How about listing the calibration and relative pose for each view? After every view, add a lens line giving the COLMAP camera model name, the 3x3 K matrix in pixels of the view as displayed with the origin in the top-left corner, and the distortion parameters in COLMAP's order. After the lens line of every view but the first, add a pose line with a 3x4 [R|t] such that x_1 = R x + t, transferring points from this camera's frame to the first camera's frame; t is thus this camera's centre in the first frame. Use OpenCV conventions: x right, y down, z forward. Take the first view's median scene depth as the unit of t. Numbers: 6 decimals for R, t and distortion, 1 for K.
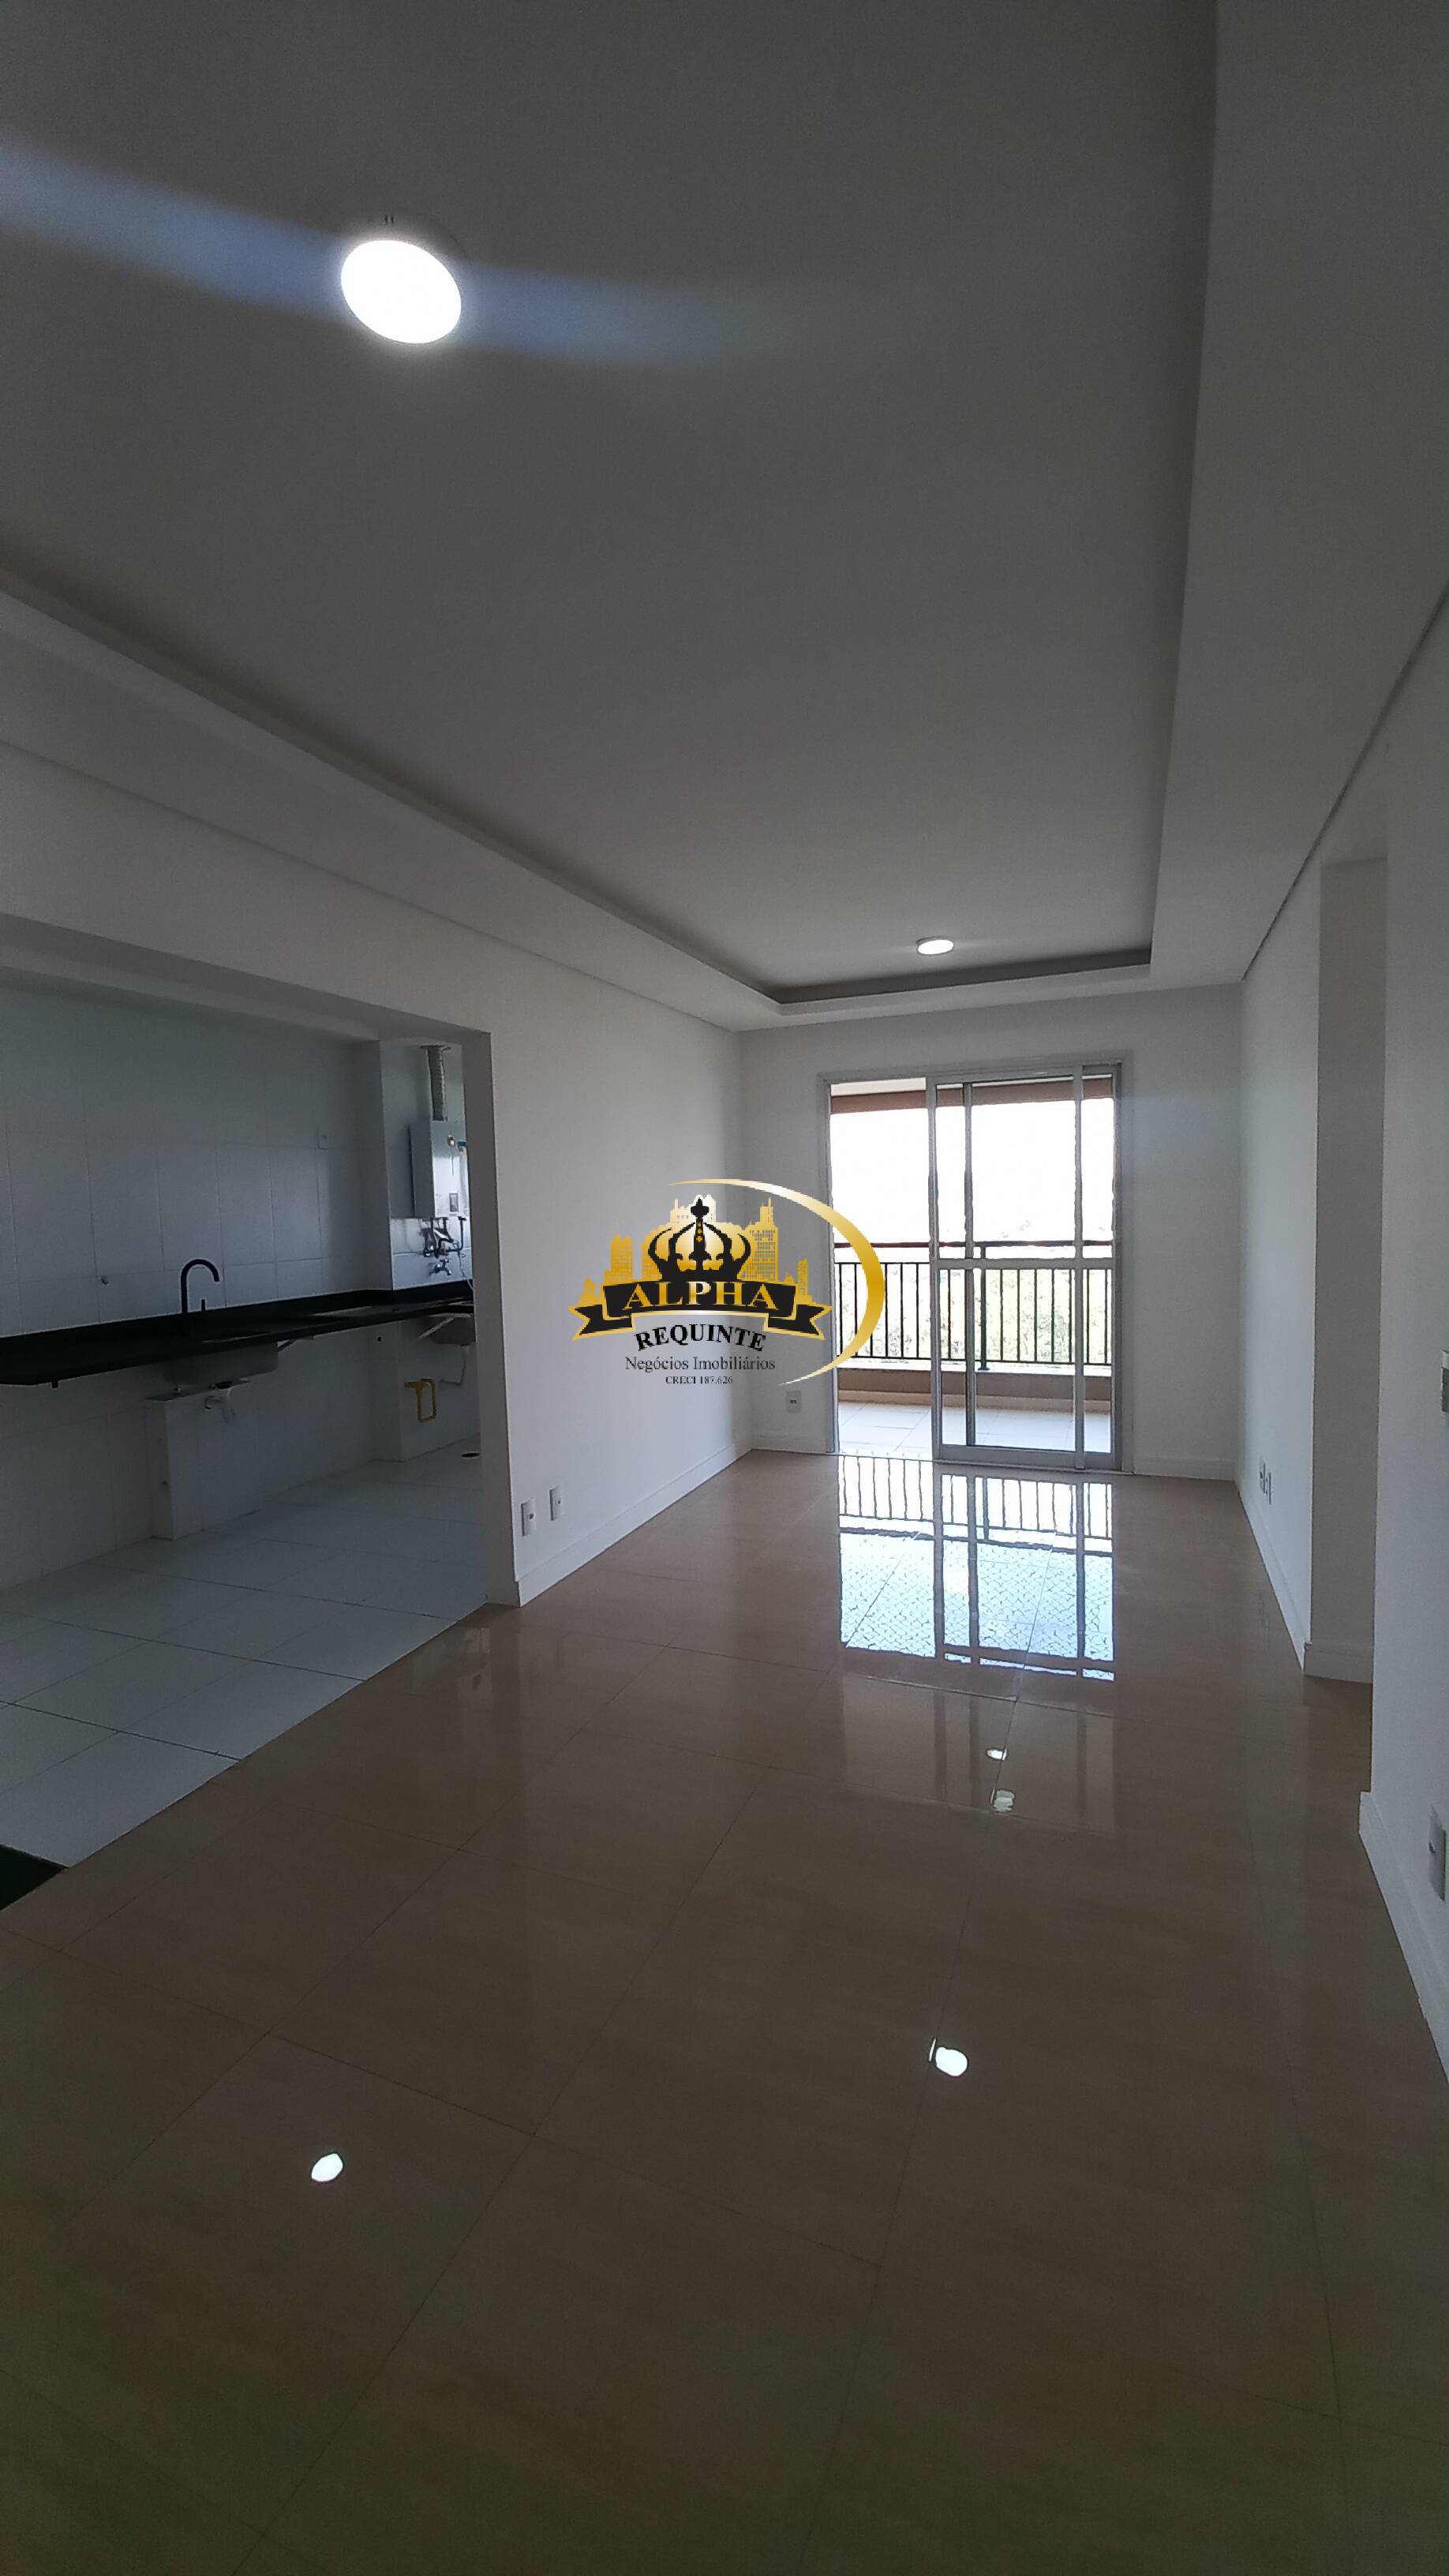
lens RADIAL K [[1008.9, 0, 719.5], [0, 1008.9, 1299.7], [0, 0, 1]] dist [-0.000518, -0.000054]
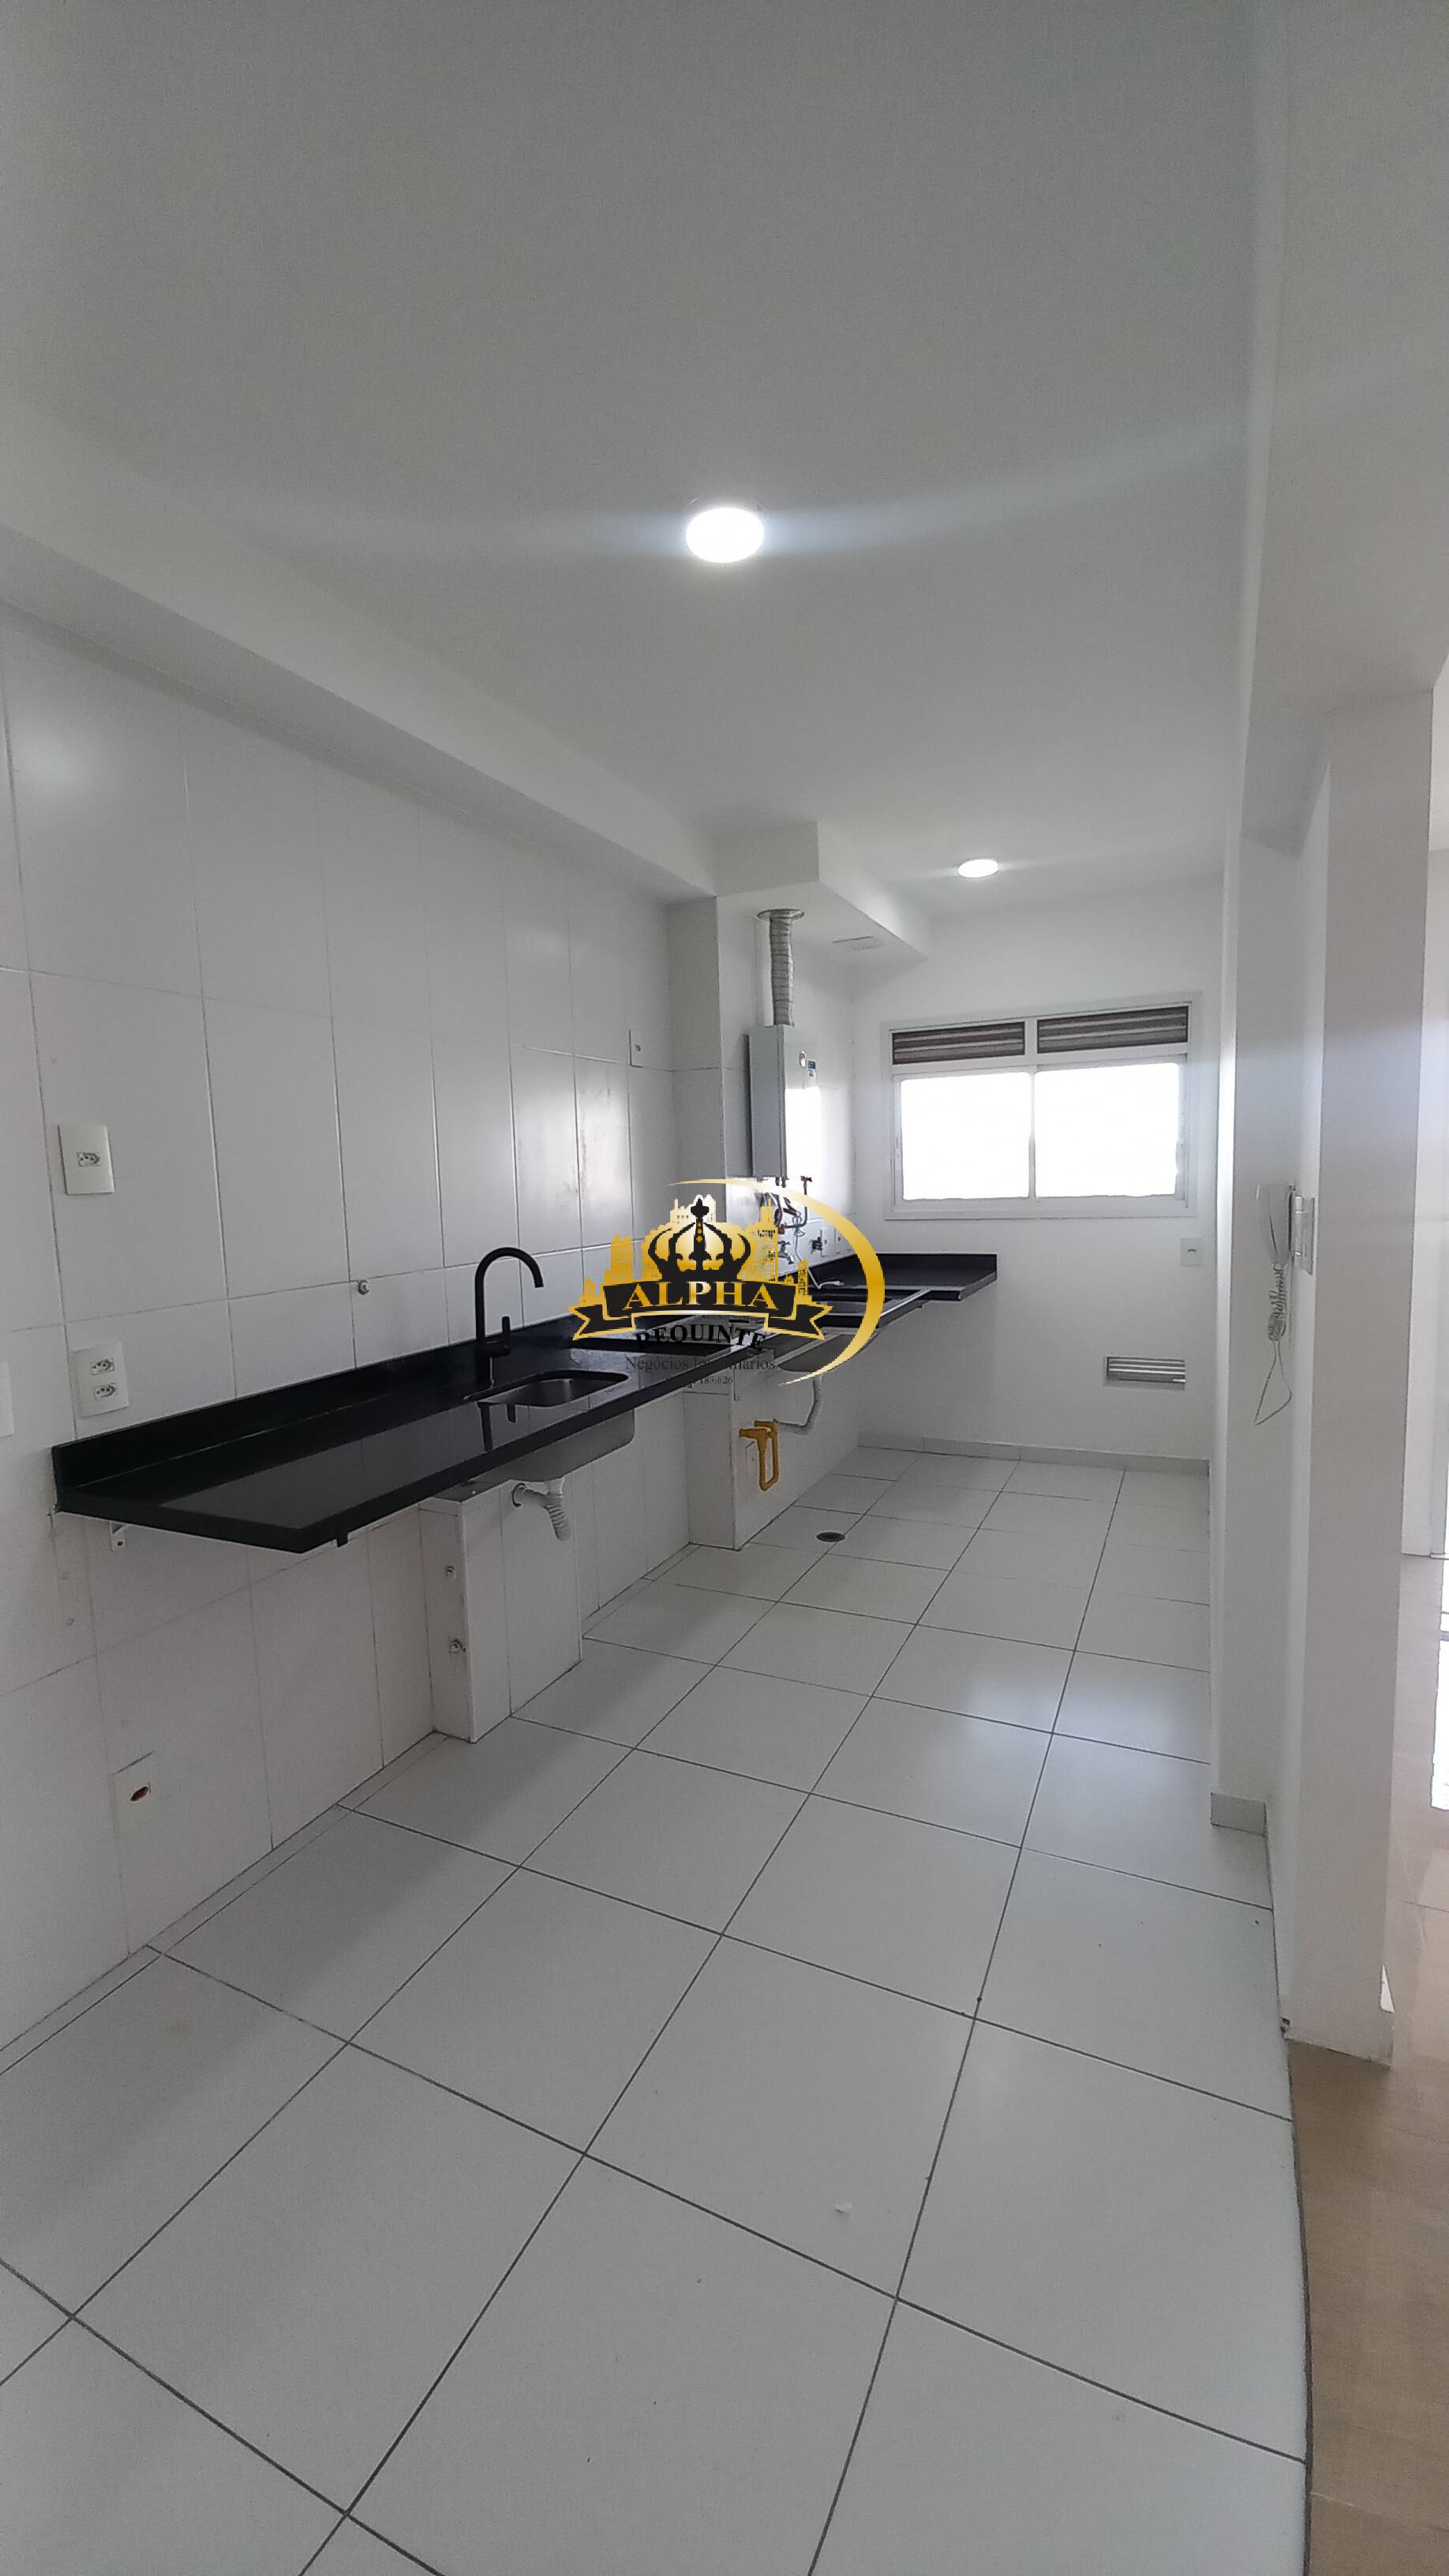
lens RADIAL K [[1027.2, 0, 724.5], [0, 1027.2, 1288.0], [0, 0, 1]] dist [-0.000274, -0.000012]
pose [[0.998549, 0.007823, -0.053272, -0.295527], [-0.006503, 0.999669, 0.024906, -0.026823], [0.053449, -0.024523, 0.998269, 0.346492]]
